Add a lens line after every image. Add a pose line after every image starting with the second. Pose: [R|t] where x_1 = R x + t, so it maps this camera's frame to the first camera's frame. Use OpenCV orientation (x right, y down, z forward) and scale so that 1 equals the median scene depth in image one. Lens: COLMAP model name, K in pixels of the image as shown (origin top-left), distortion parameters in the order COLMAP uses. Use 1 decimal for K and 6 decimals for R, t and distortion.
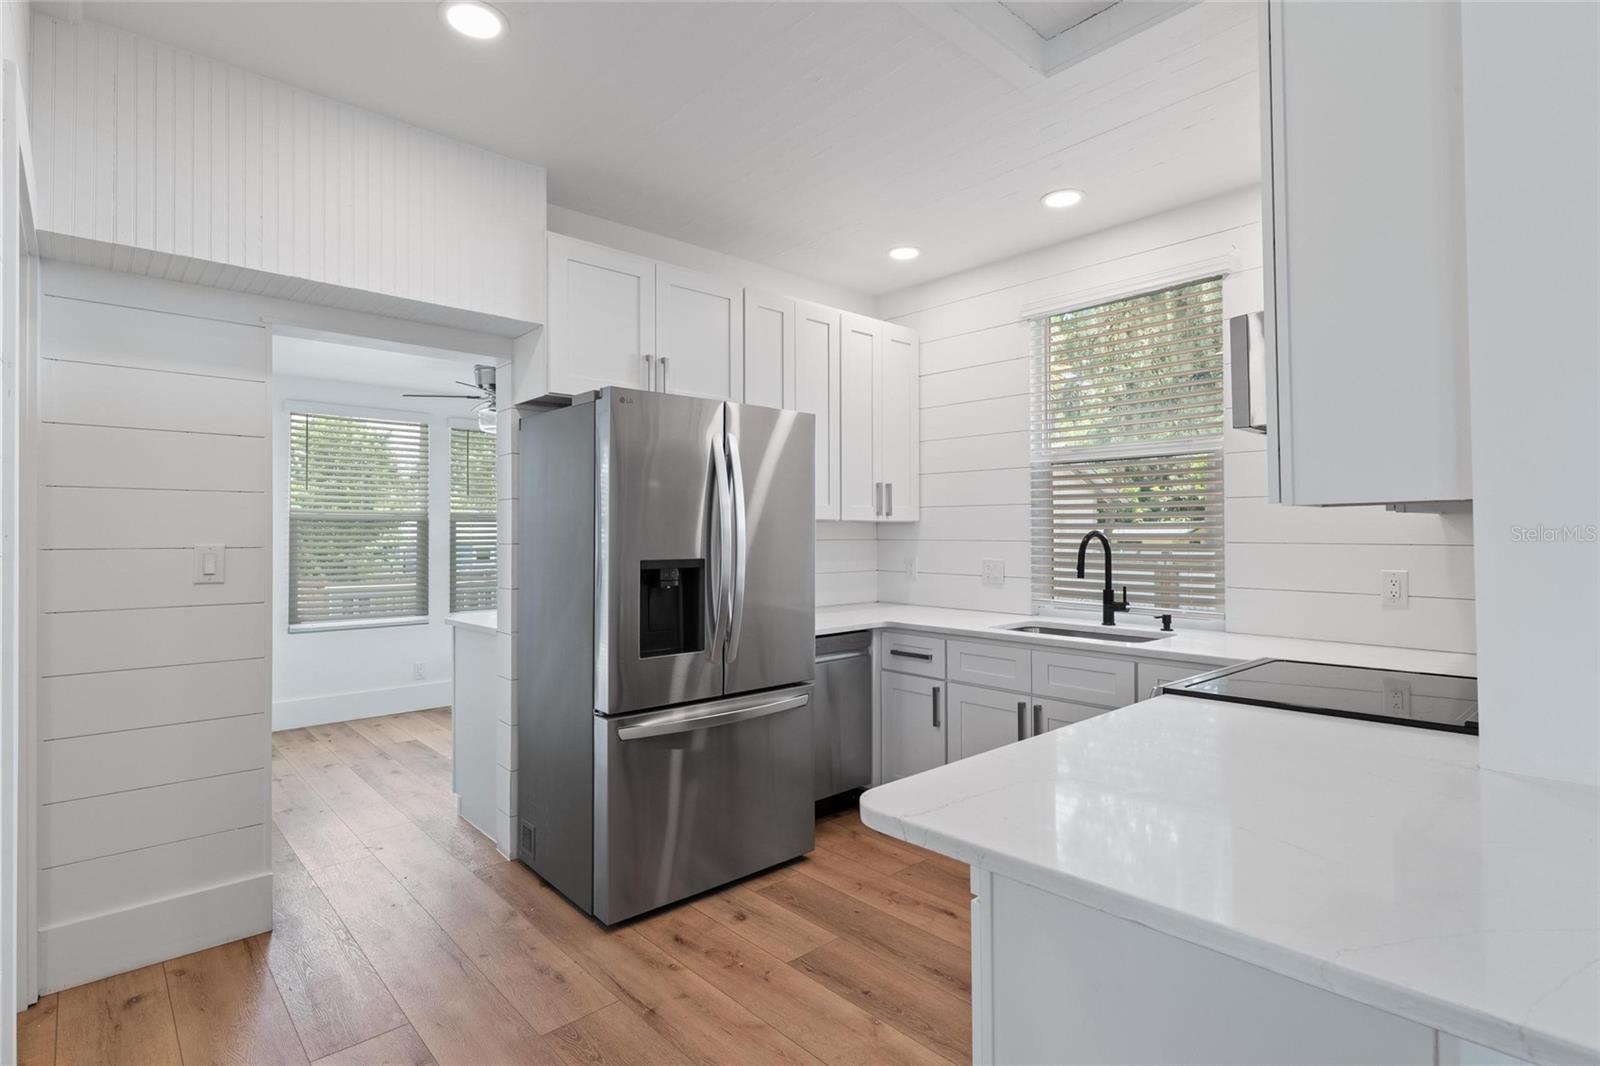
lens RADIAL K [[792.4, 0, 806.9], [0, 792.4, 528.3], [0, 0, 1]] dist [0.005035, 0.000297]
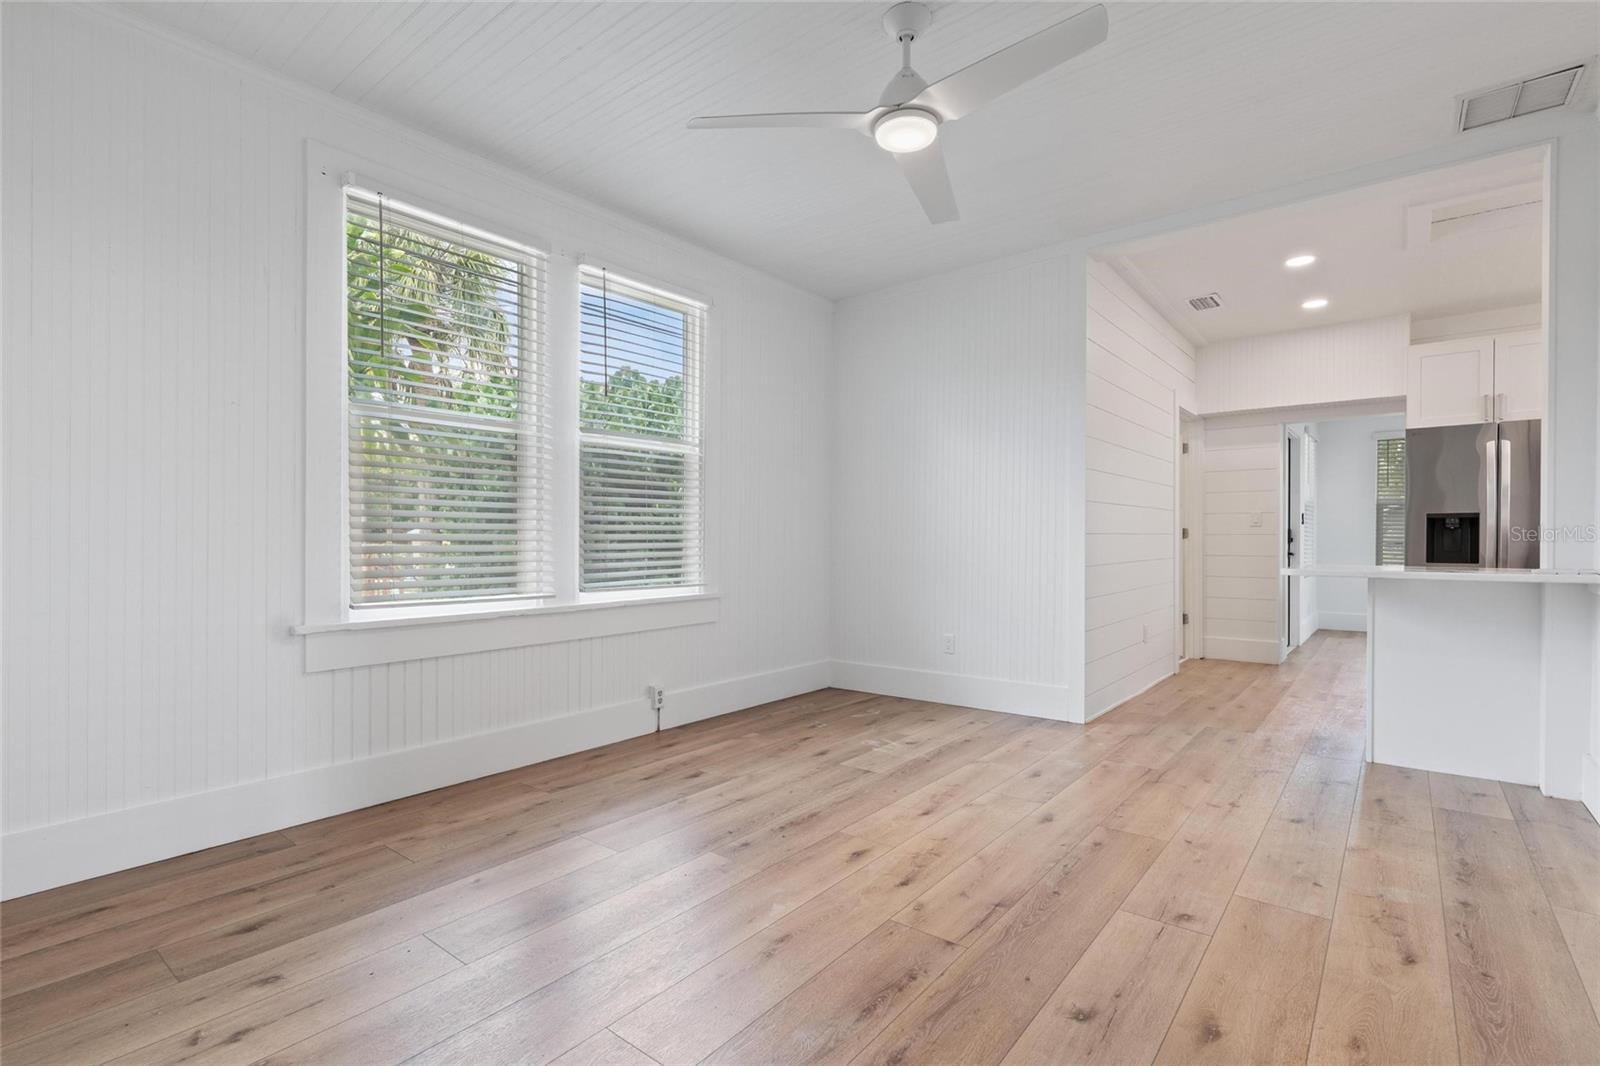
lens RADIAL K [[748.3, 0, 800.0], [0, 748.3, 533.0], [0, 0, 1]] dist [0.001622, -0.000139]
pose [[0.151213, -0.005052, -0.988488, 1.168194], [0.009502, 0.999948, -0.003657, 0.066159], [0.988455, -0.008840, 0.151254, -0.690230]]
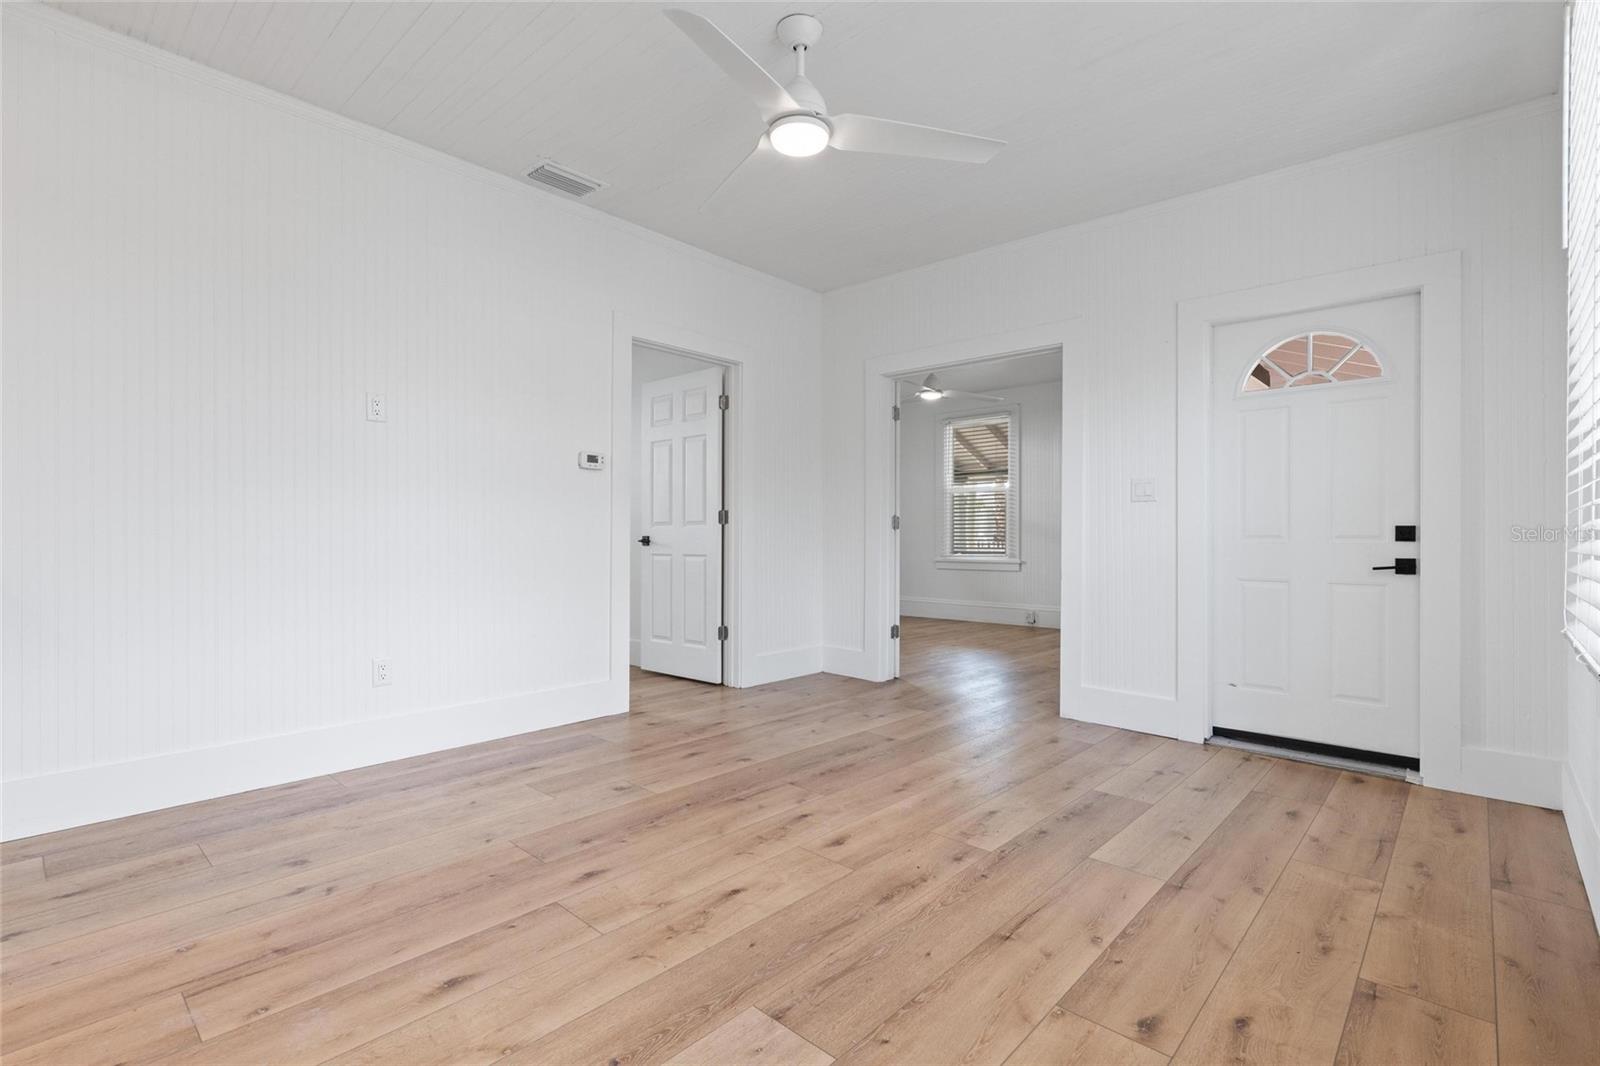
lens RADIAL K [[739.3, 0, 800.0], [0, 739.3, 533.0], [0, 0, 1]] dist [0.001870, 0.000415]
pose [[-0.086313, 0.004071, 0.996260, -0.307938], [-0.017242, 0.999836, -0.005580, 0.081970], [-0.996119, -0.017659, -0.086229, -0.414081]]
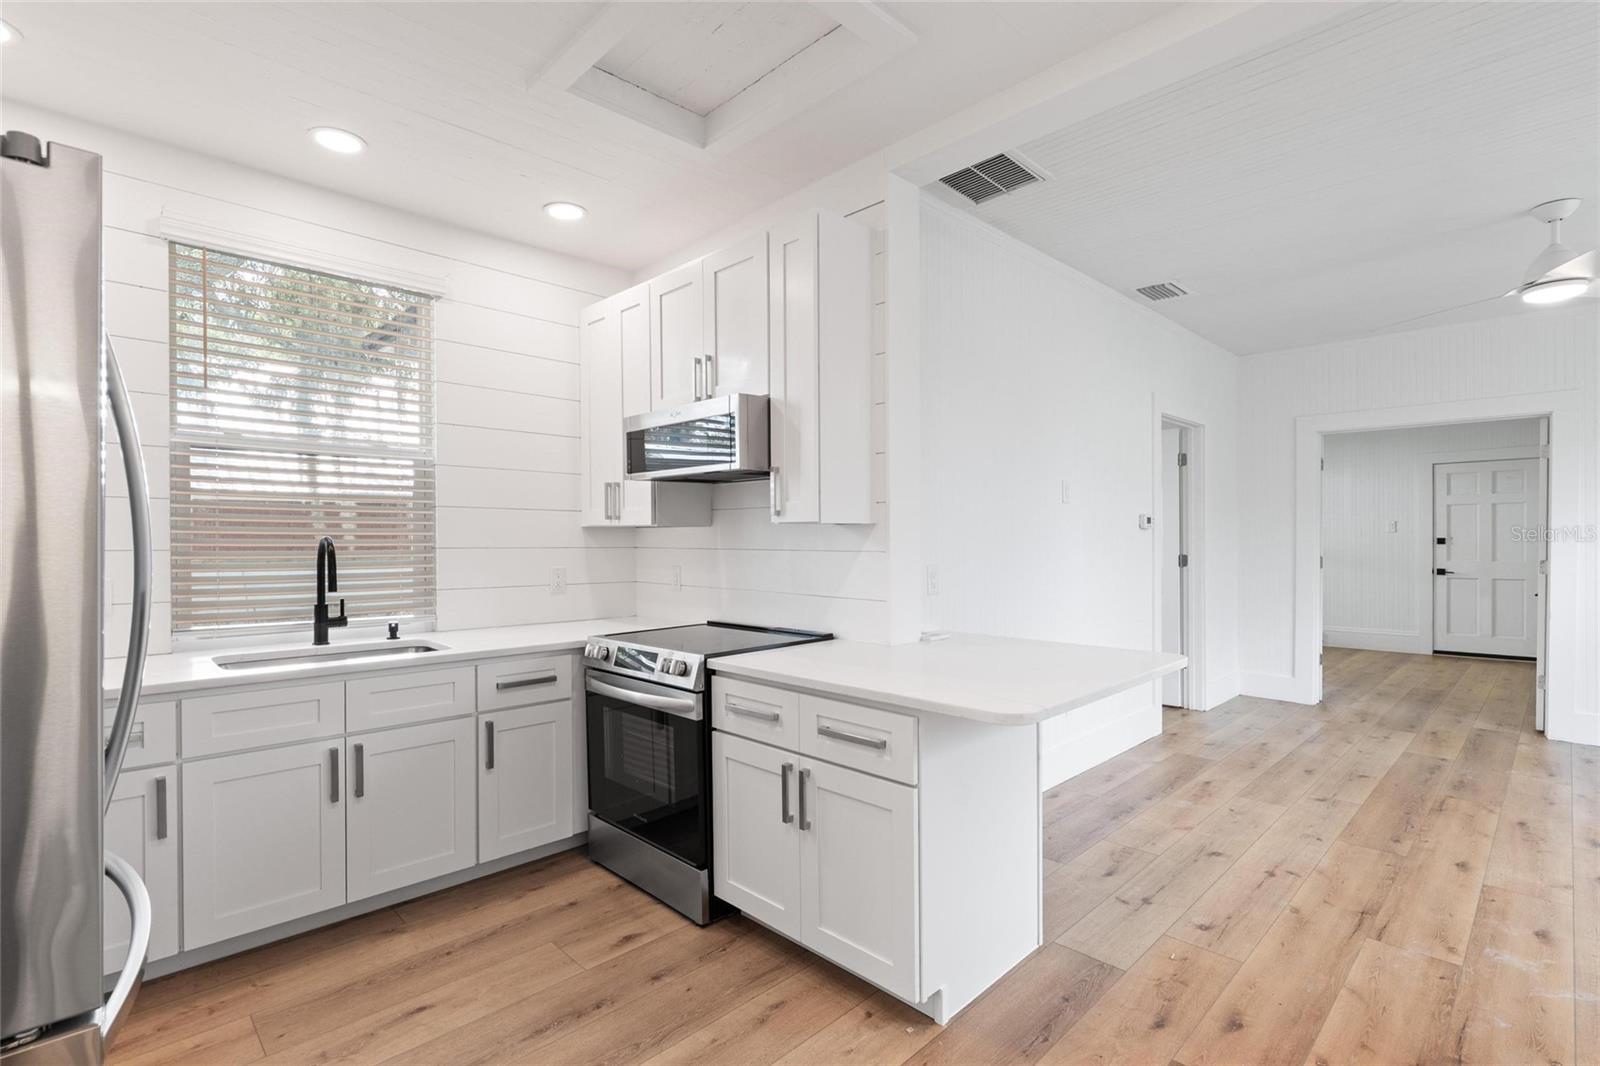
lens RADIAL K [[750.4, 0, 806.7], [0, 750.4, 548.4], [0, 0, 1]] dist [0.002595, -0.000505]
pose [[-0.036484, -0.010895, 0.999275, -0.497485], [-0.006883, 0.999920, 0.010651, 0.003833], [-0.999311, -0.006490, -0.036556, 0.533735]]
